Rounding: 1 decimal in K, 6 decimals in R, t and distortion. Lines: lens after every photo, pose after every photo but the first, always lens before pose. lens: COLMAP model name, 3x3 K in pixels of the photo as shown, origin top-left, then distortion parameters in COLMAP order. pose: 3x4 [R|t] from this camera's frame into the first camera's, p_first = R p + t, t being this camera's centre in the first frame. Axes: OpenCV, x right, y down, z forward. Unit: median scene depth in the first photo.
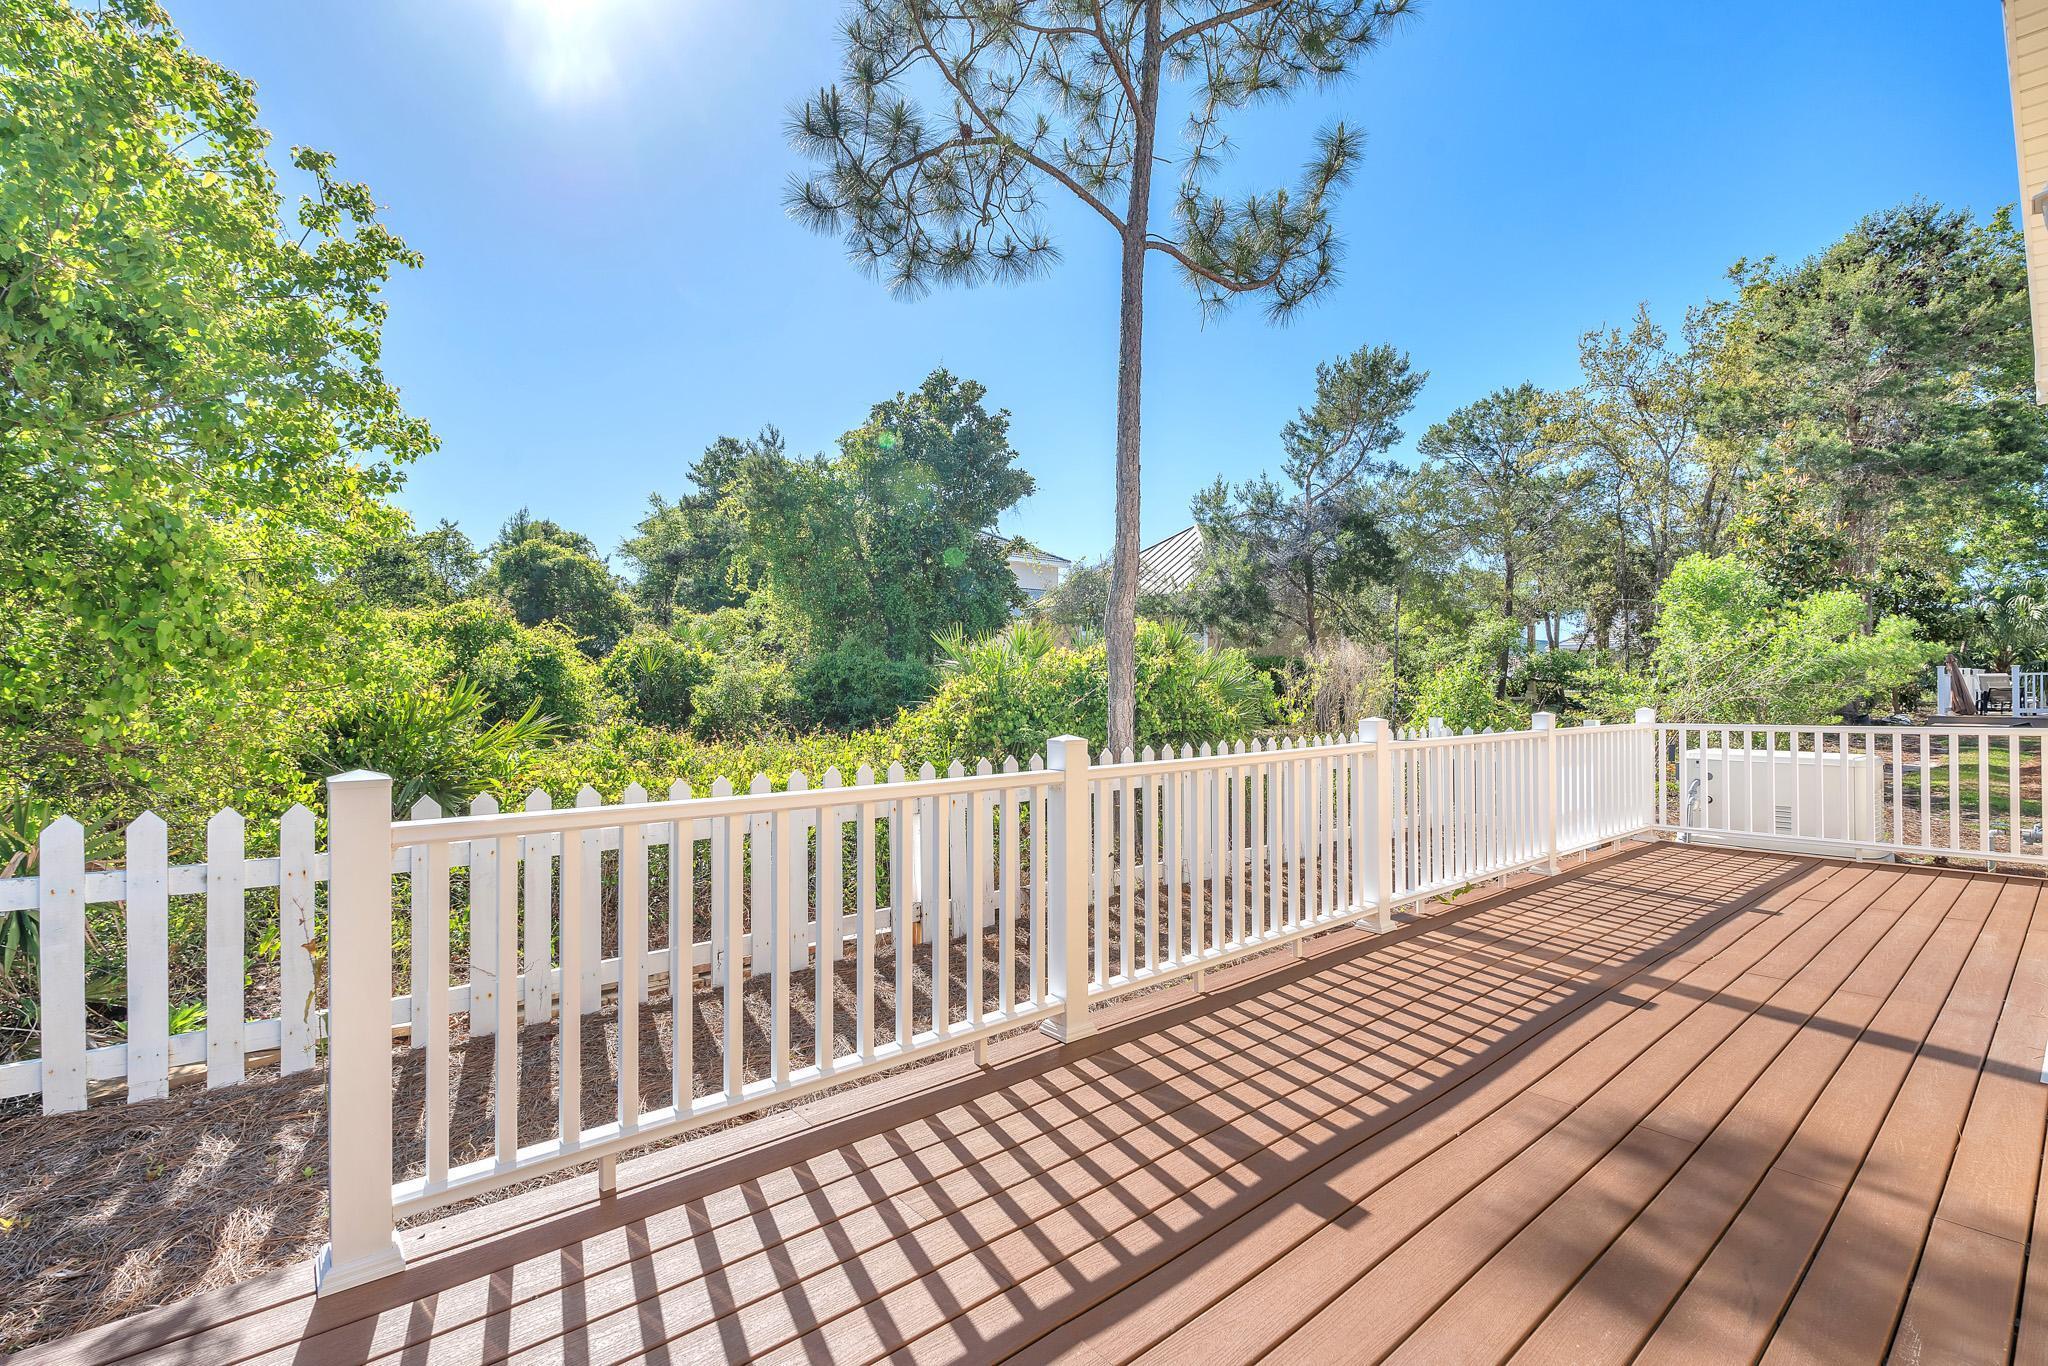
lens RADIAL K [[910.2, 0, 1022.8], [0, 910.2, 678.5], [0, 0, 1]] dist [-0.005432, -0.000174]
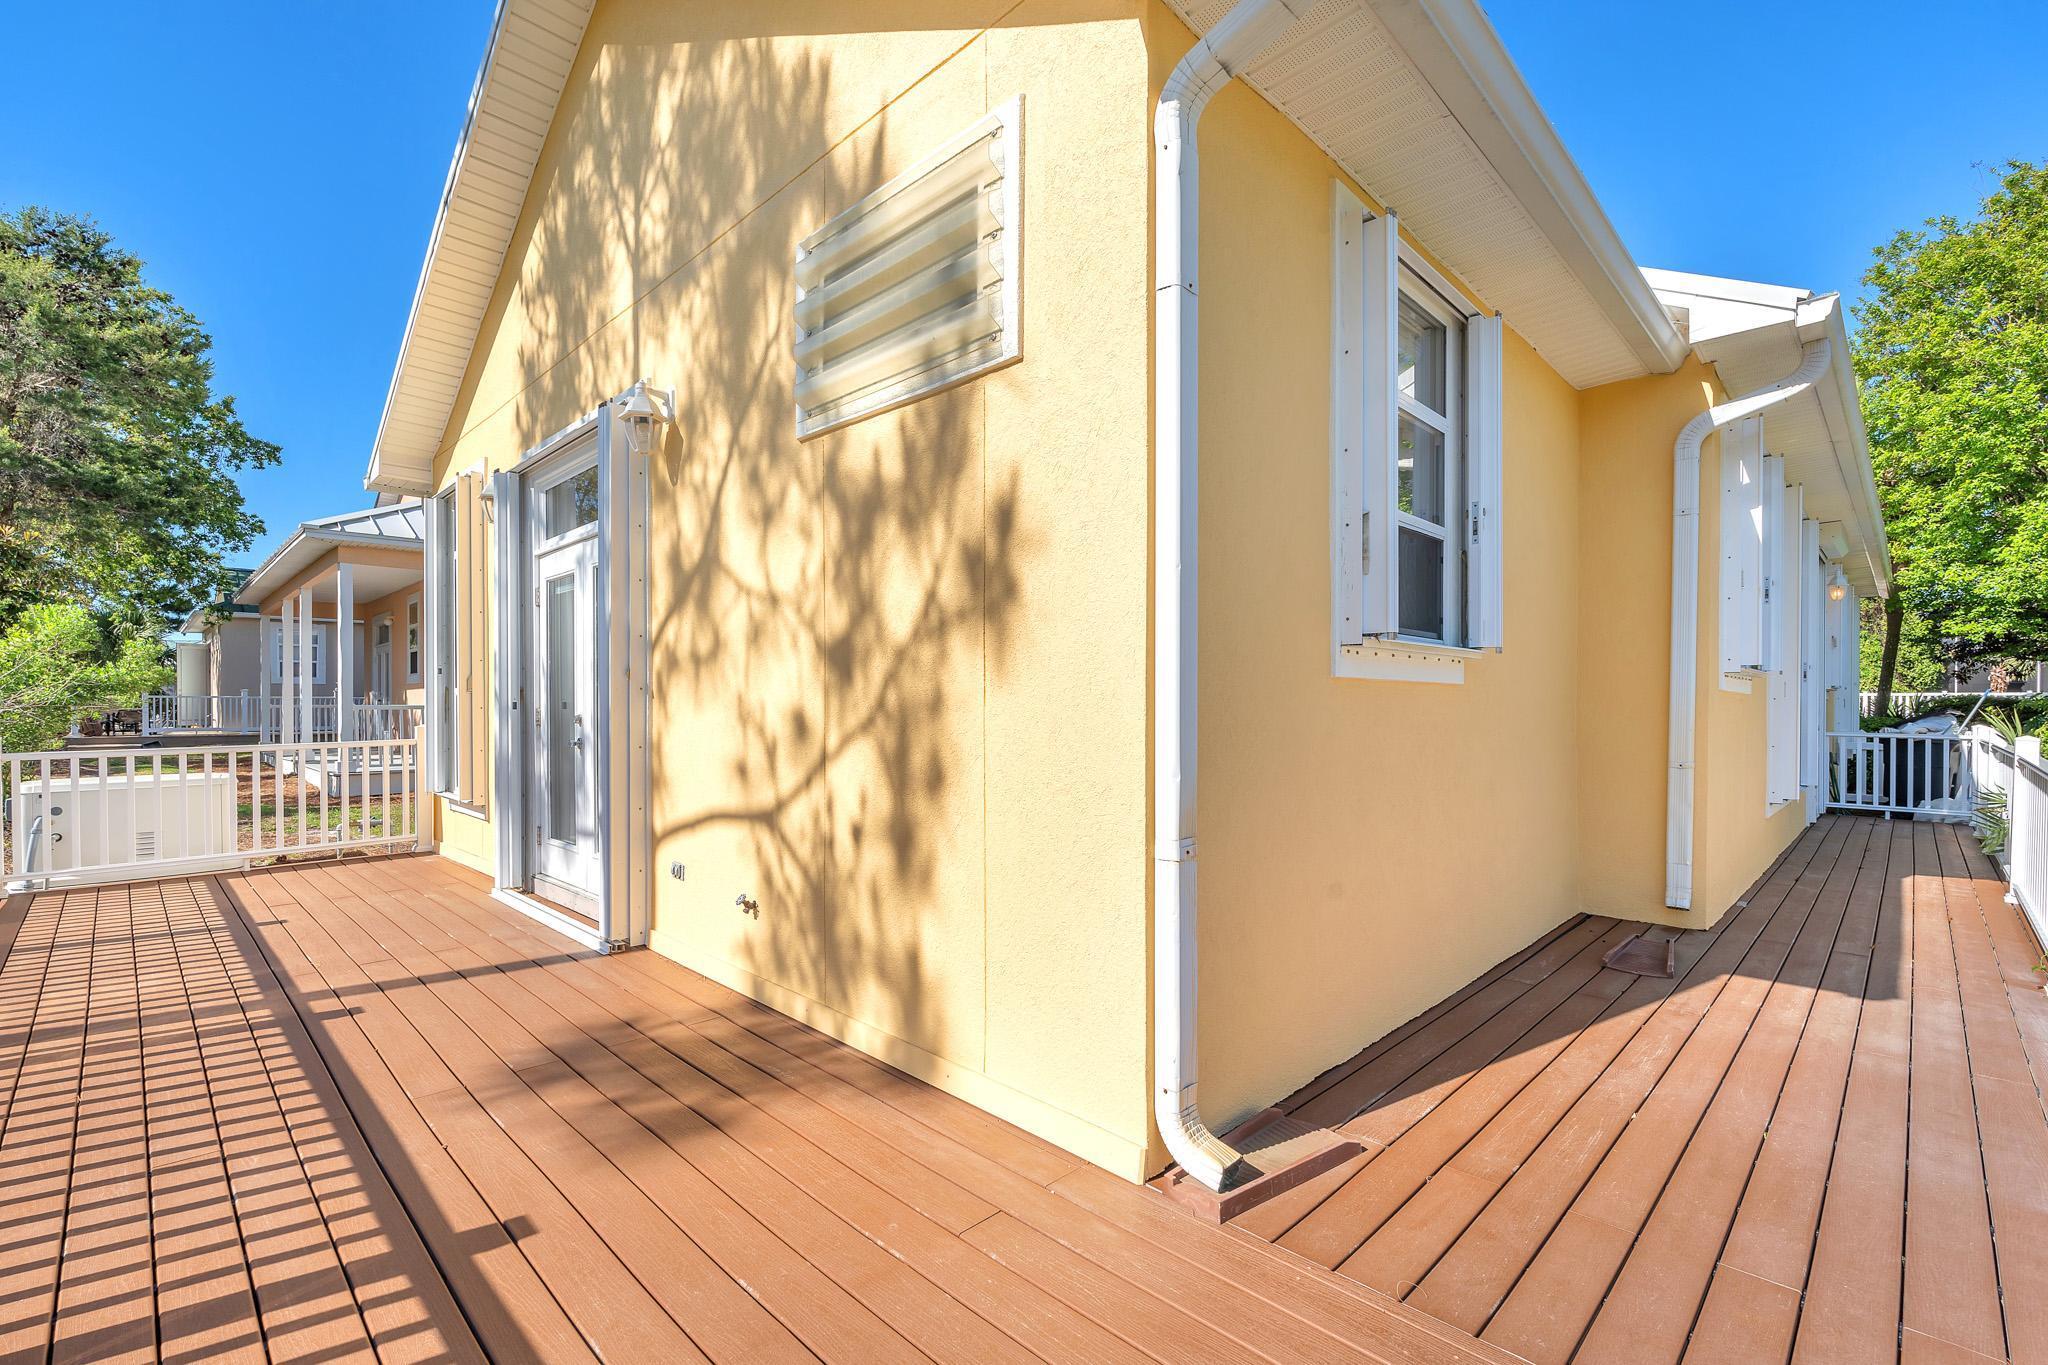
lens RADIAL K [[910.2, 0, 1023.4], [0, 910.2, 689.8], [0, 0, 1]] dist [-0.005432, -0.000174]
pose [[-0.099894, 0.018909, 0.994818, -0.409076], [-0.006408, 0.999786, -0.019647, 0.003717], [-0.994977, -0.008337, -0.099752, 0.308798]]
